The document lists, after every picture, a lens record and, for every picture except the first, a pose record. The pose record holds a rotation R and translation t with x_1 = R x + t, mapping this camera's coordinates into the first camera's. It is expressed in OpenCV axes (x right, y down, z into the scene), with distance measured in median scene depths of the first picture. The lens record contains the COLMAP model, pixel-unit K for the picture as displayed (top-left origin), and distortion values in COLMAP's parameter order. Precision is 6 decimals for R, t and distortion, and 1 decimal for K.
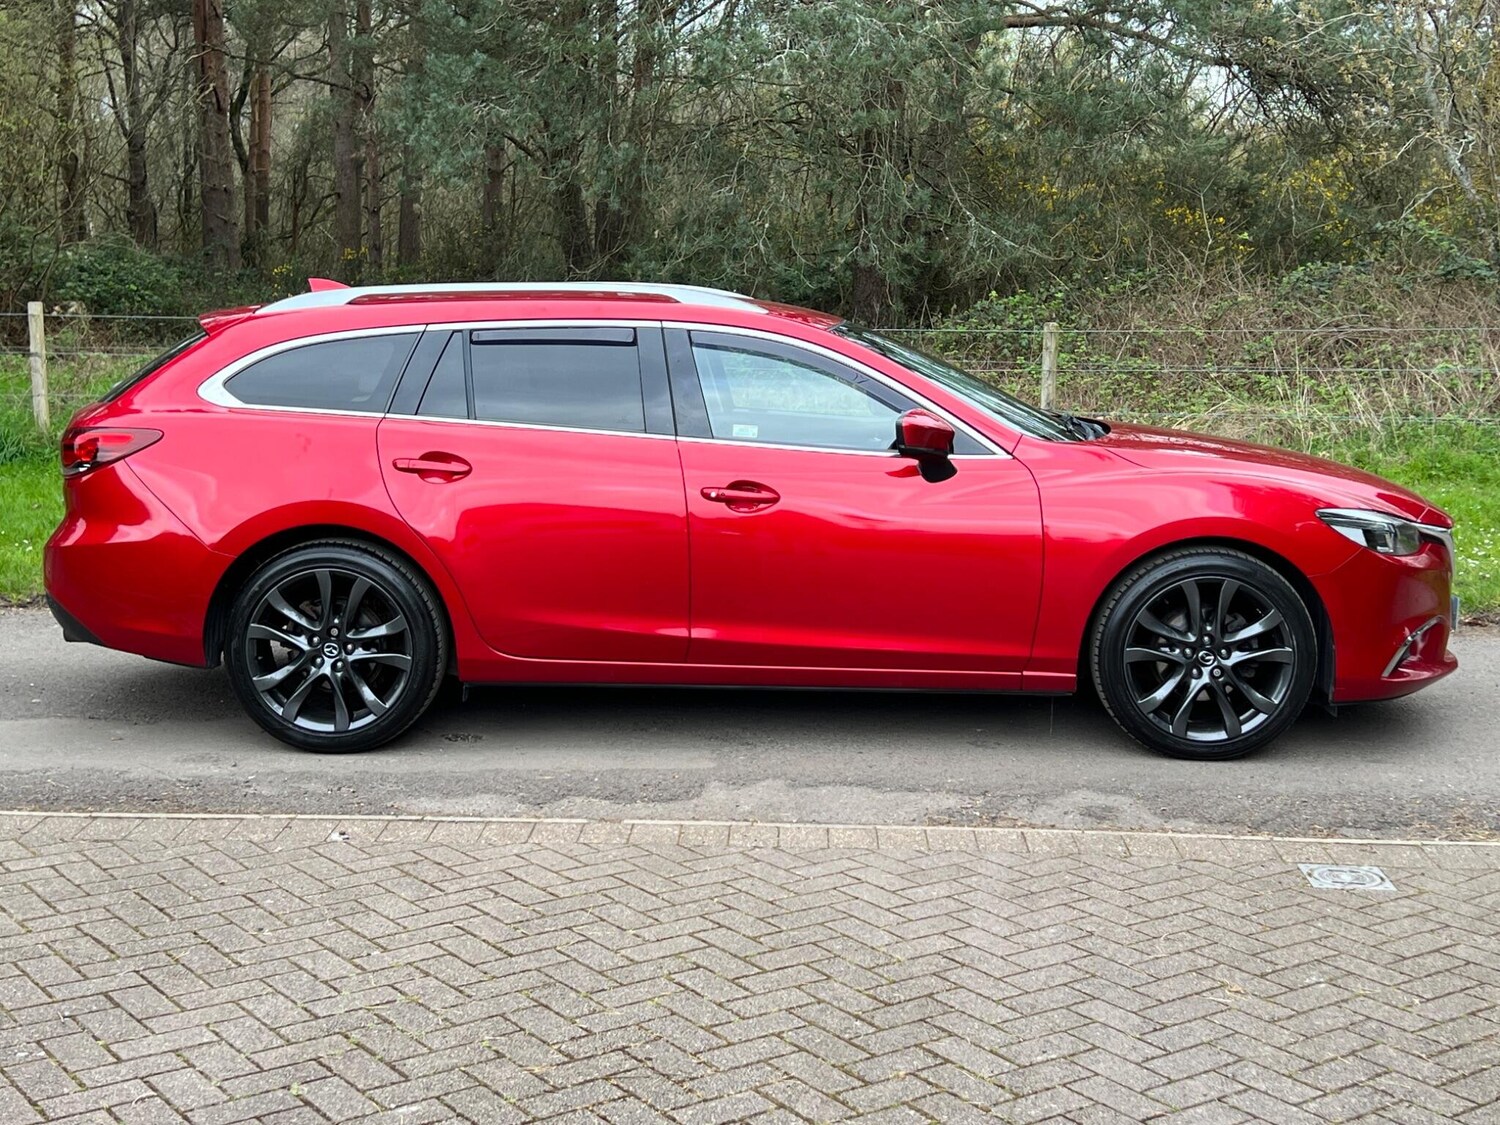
lens RADIAL K [[2057.7, 0, 774.1], [0, 2057.7, 559.1], [0, 0, 1]] dist [0.166127, -0.458162]
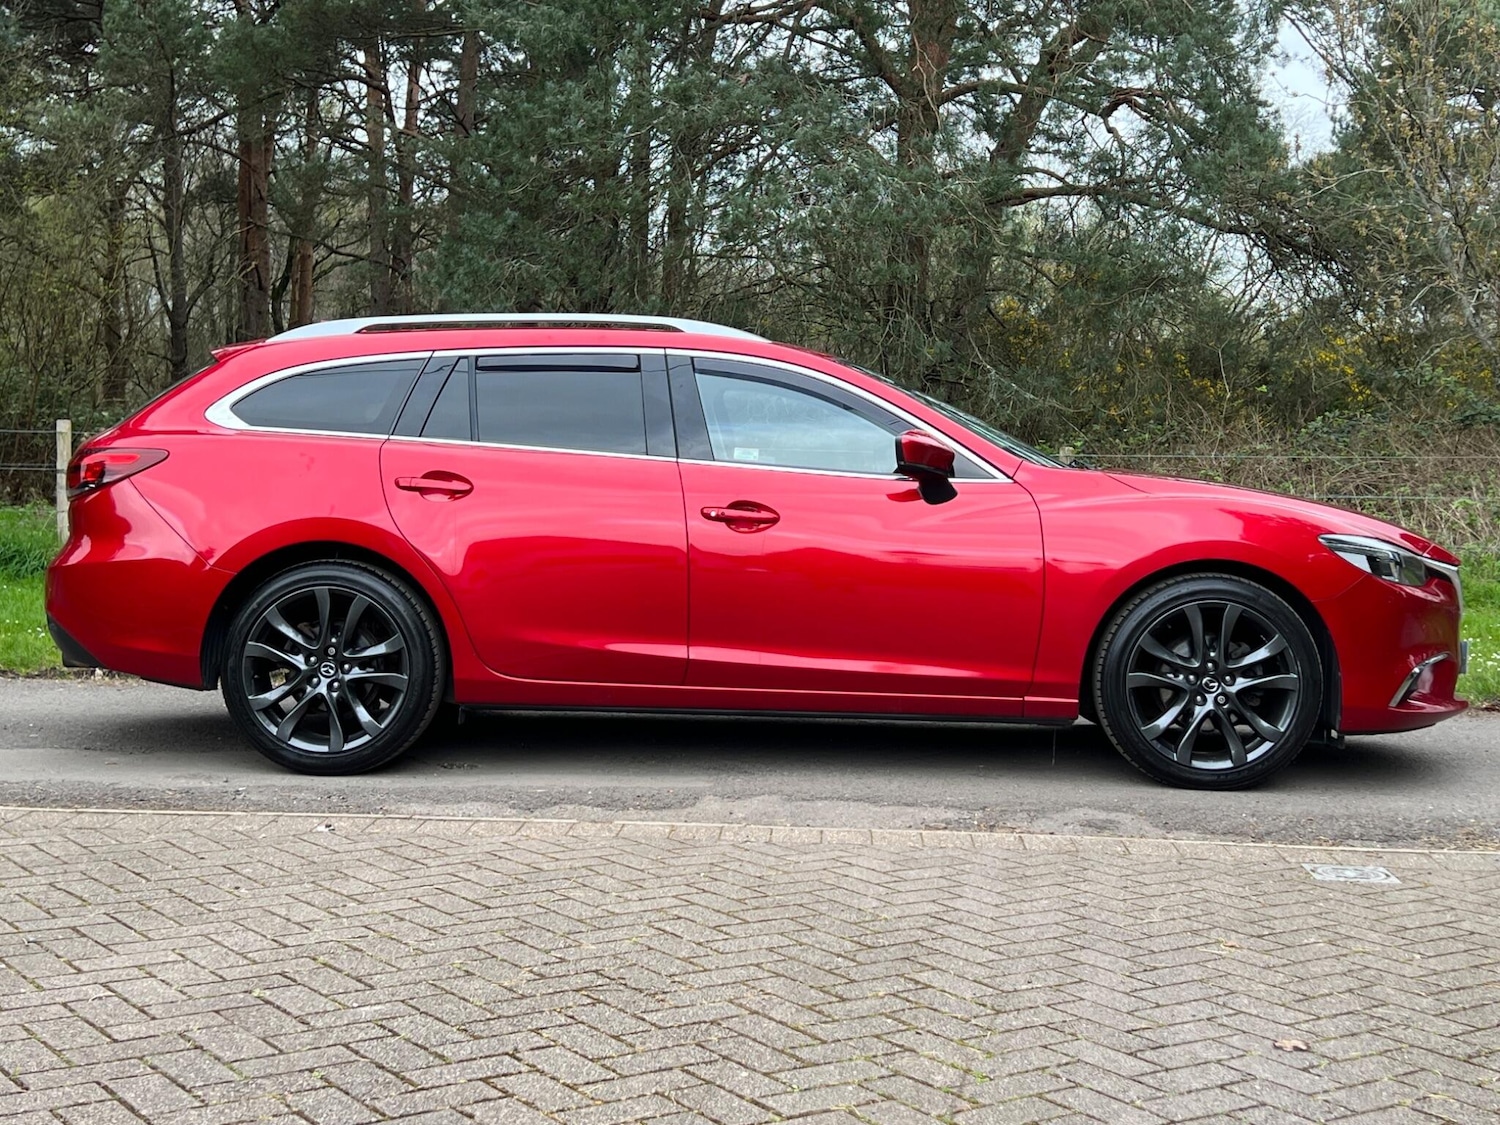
lens RADIAL K [[2057.7, 0, 774.1], [0, 2057.7, 559.1], [0, 0, 1]] dist [0.166127, -0.458162]
pose [[0.999836, 0.008561, -0.015939, 0.018103], [-0.010184, 0.994455, -0.104665, 0.106326], [0.014954, 0.104811, 0.994380, 0.009419]]
